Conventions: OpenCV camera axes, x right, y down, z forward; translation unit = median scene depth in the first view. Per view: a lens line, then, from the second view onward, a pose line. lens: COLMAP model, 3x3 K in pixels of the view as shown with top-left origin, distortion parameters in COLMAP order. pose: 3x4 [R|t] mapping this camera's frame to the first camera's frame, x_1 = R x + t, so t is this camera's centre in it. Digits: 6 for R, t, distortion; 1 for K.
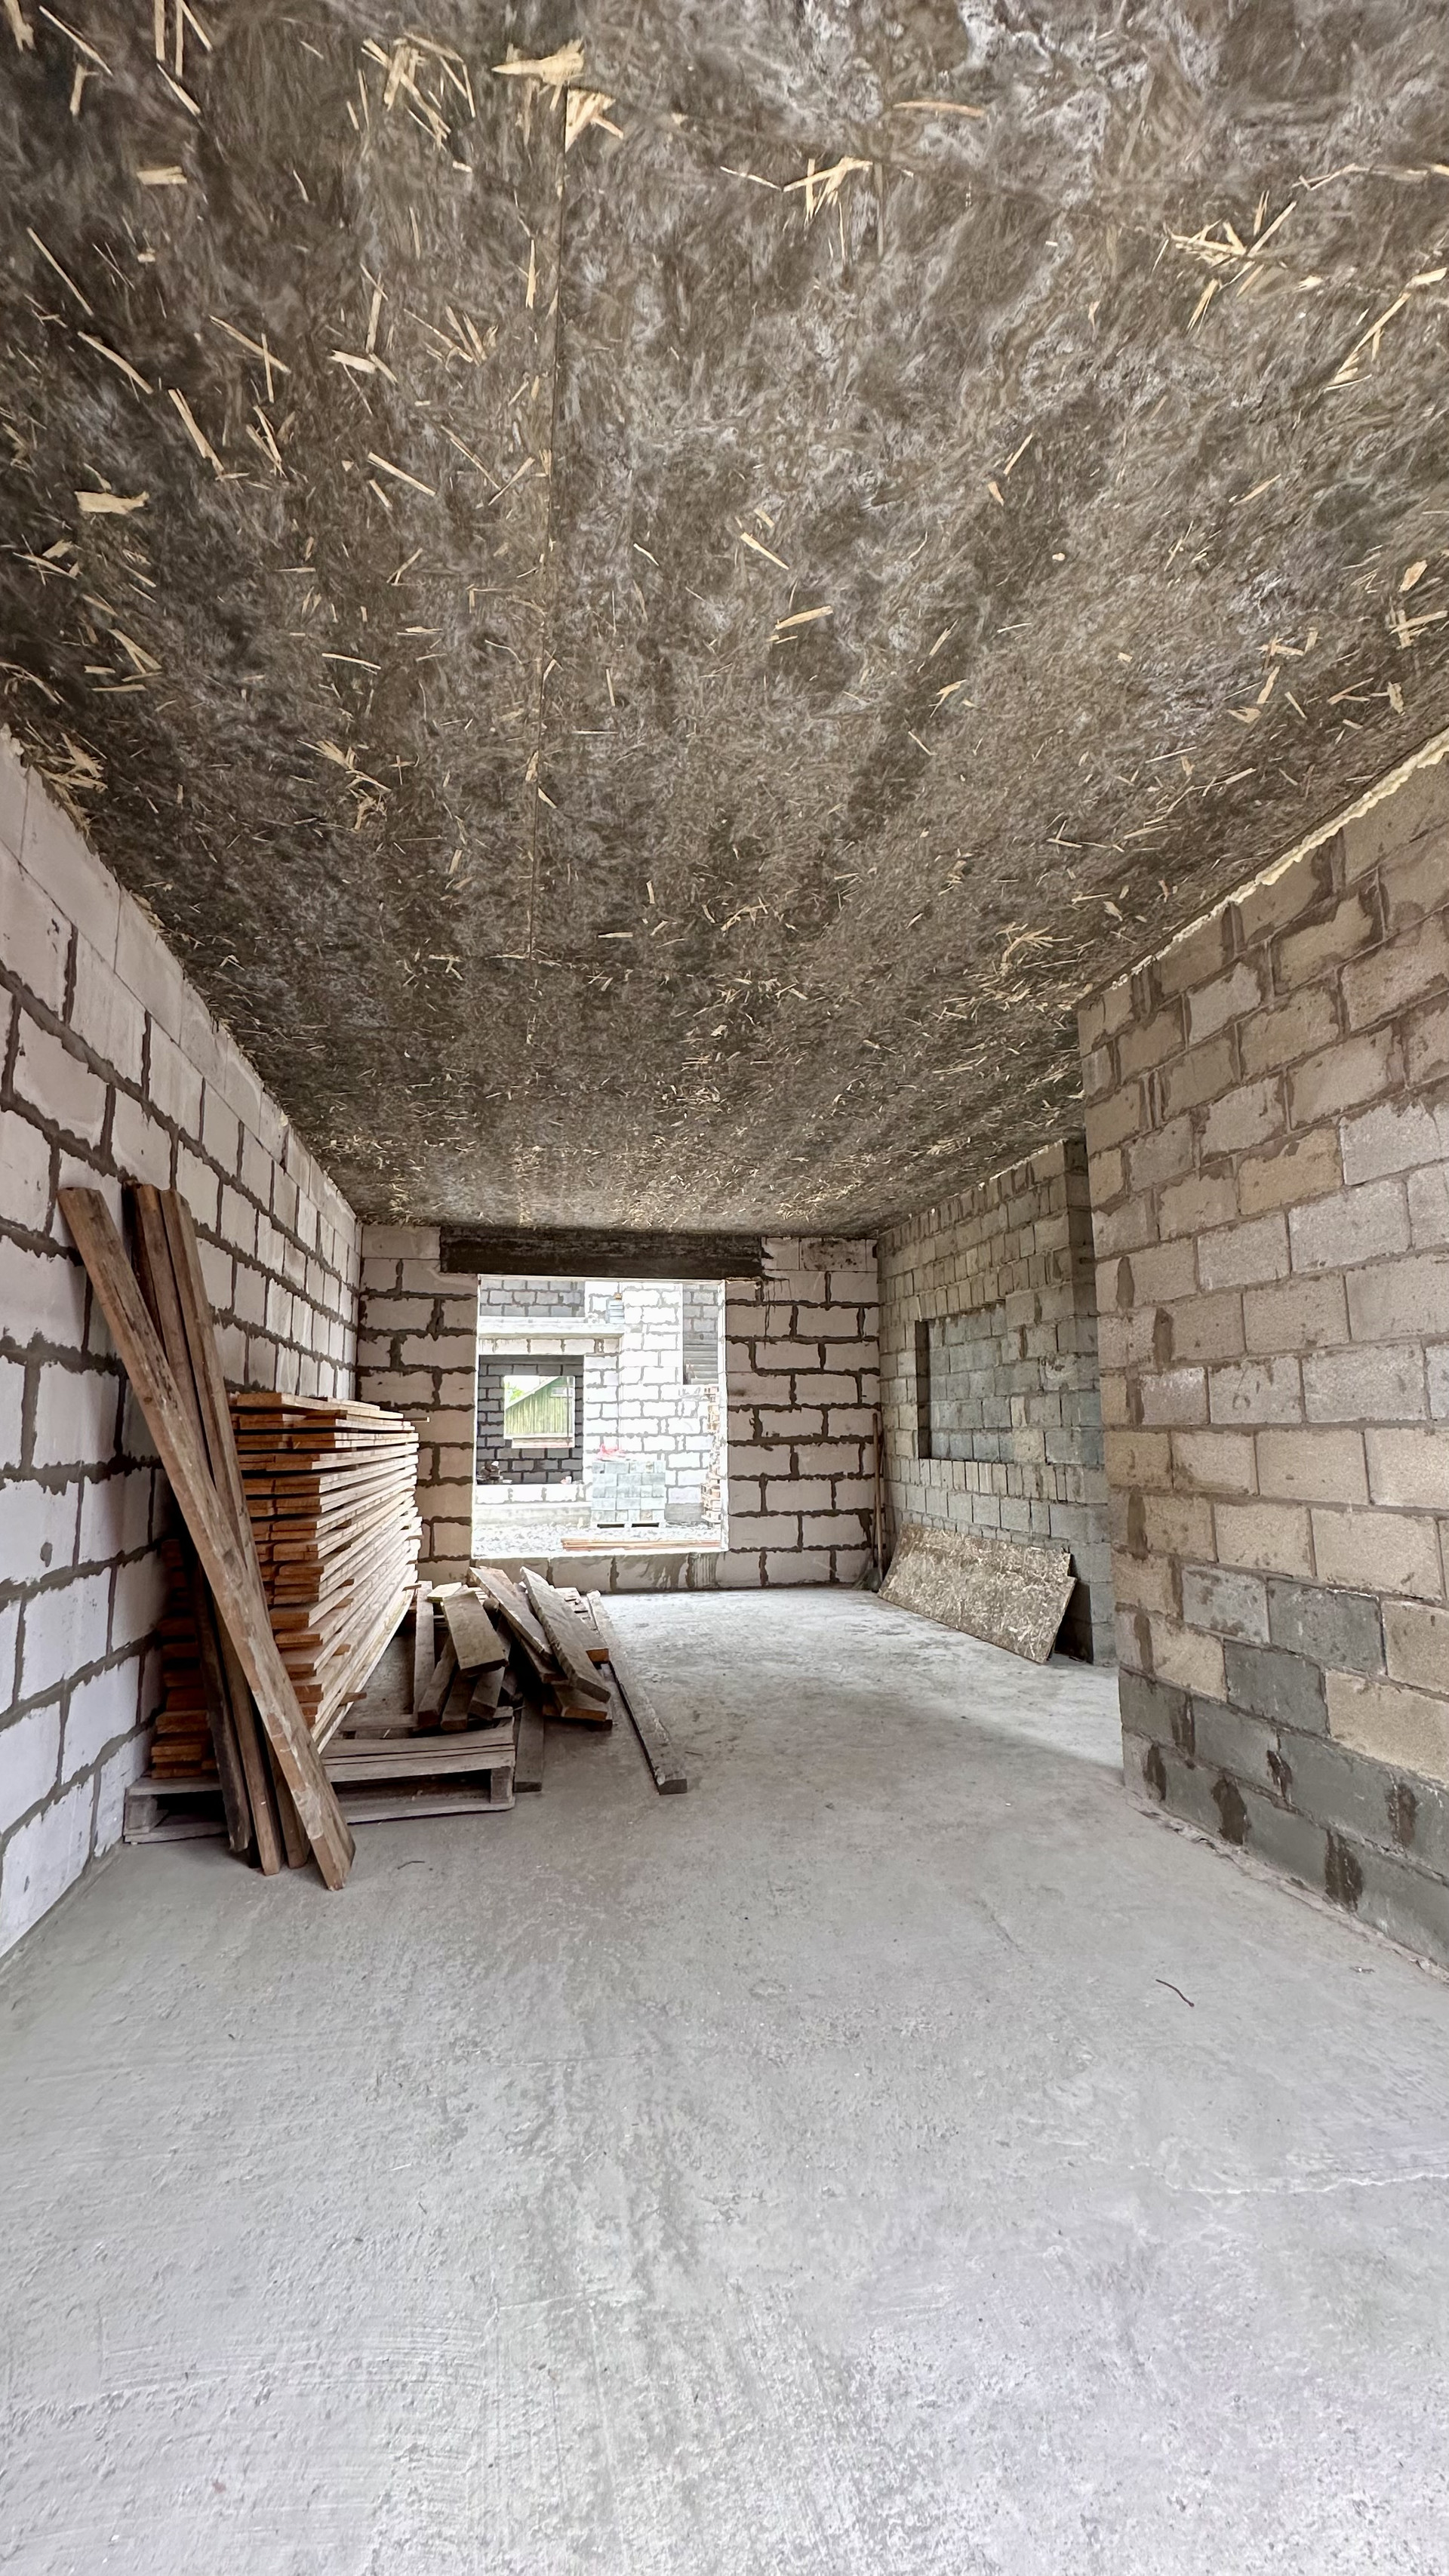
lens RADIAL K [[1030.4, 0, 723.3], [0, 1030.4, 1283.1], [0, 0, 1]] dist [-0.006572, 0.001635]
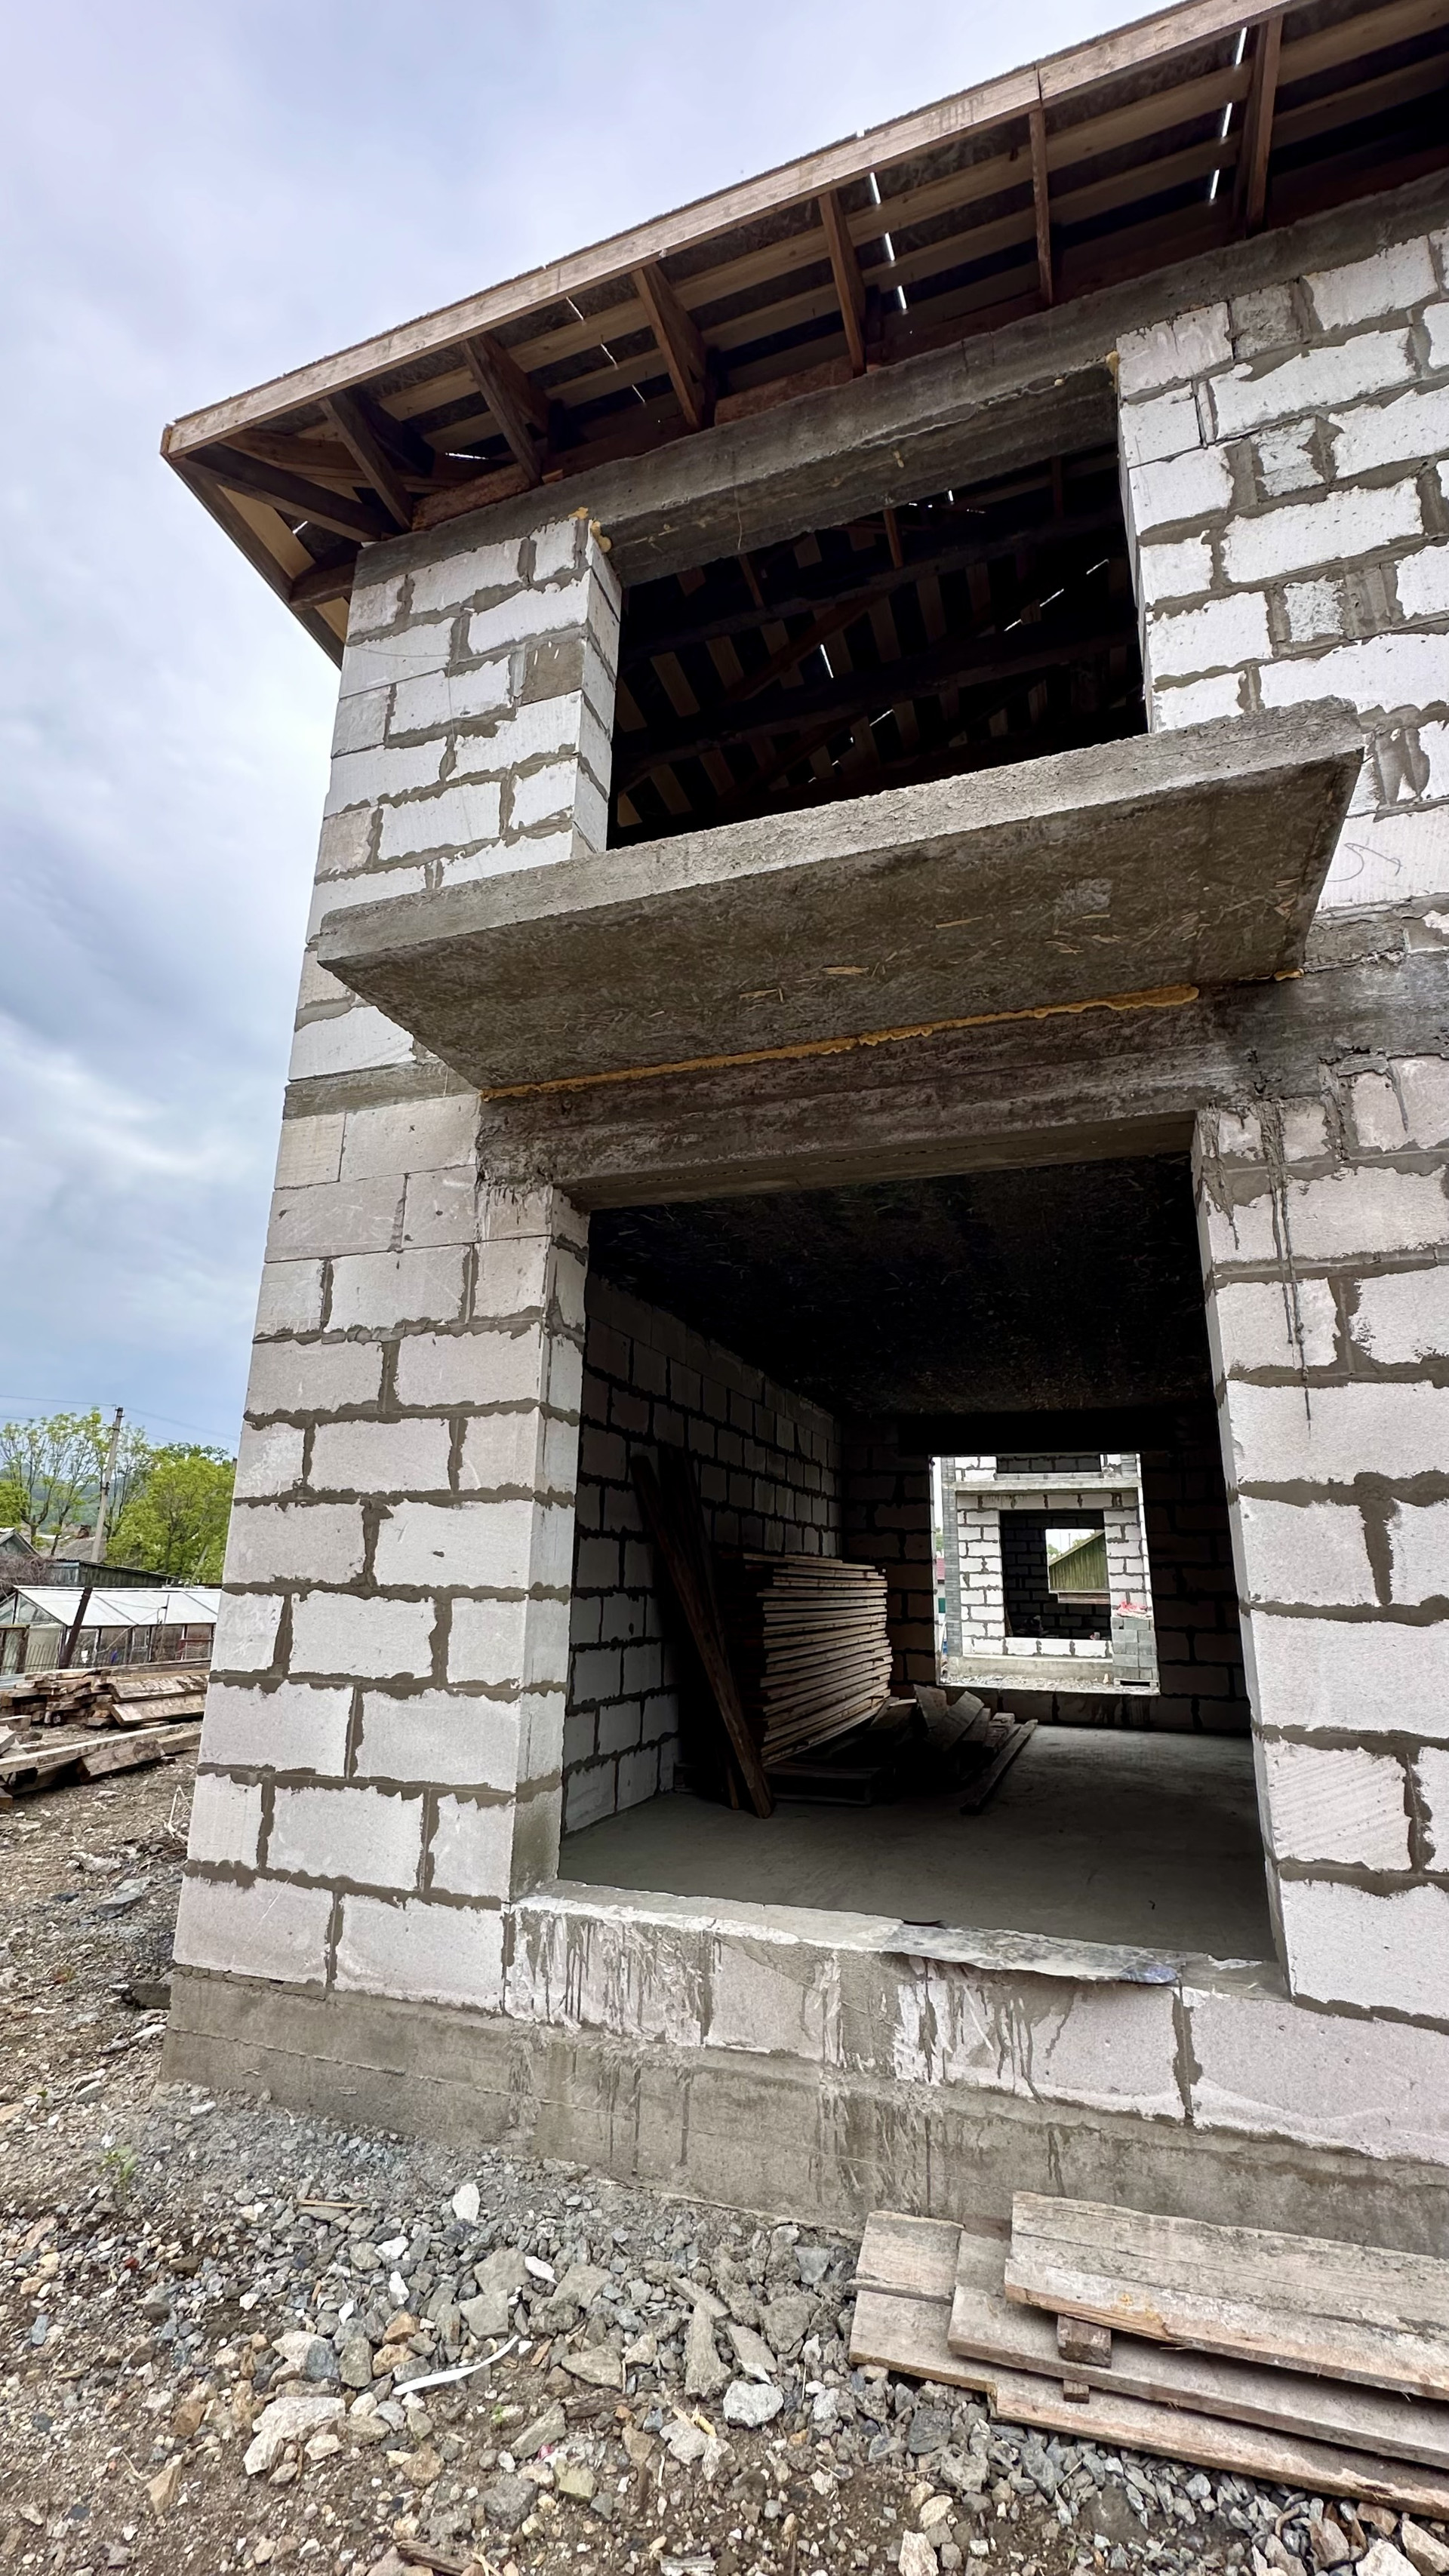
lens RADIAL K [[1030.6, 0, 717.7], [0, 1030.6, 1297.3], [0, 0, 1]] dist [-0.006572, 0.001635]
pose [[0.861165, -0.113371, -0.495521, 0.567414], [0.048273, 0.988646, -0.142300, -0.096260], [0.506028, 0.098624, 0.856860, -0.728699]]
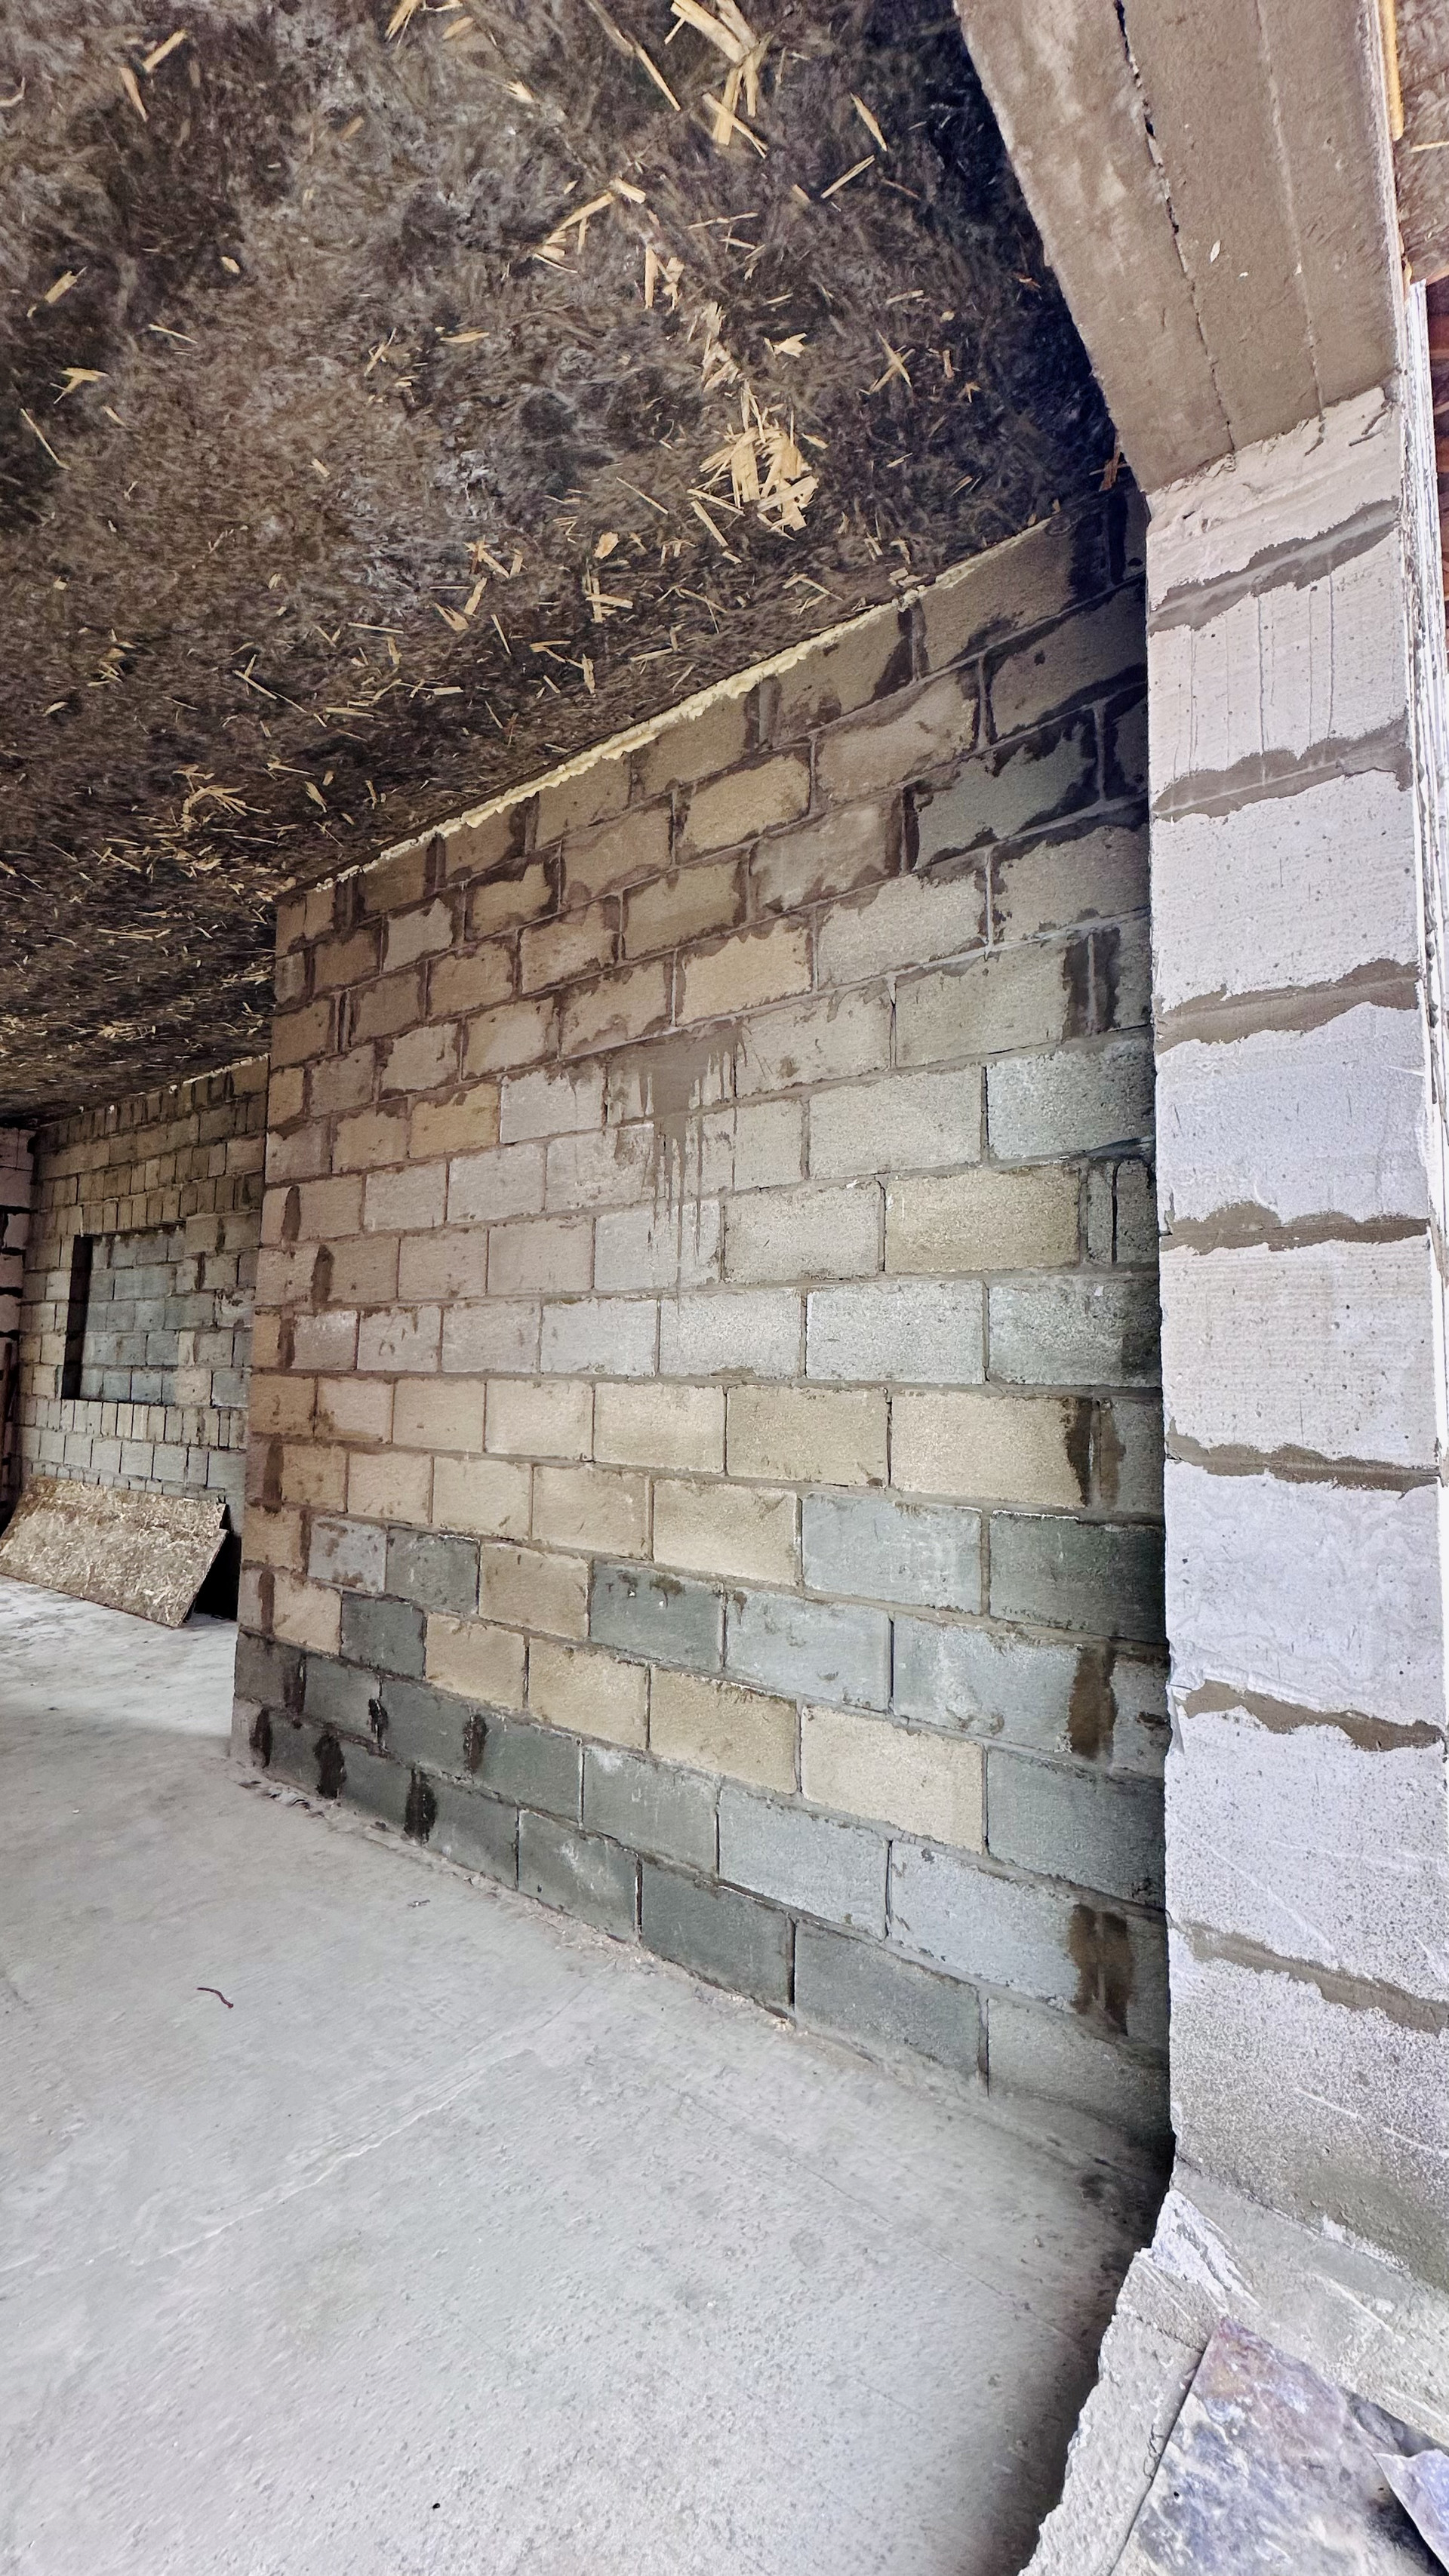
lens RADIAL K [[1030.4, 0, 738.5], [0, 1030.4, 1276.8], [0, 0, 1]] dist [-0.006572, 0.001635]
pose [[0.740338, 0.086854, 0.666600, 0.095952], [-0.120657, 0.992683, 0.004662, 0.003365], [-0.661318, -0.083882, 0.745401, 0.060440]]
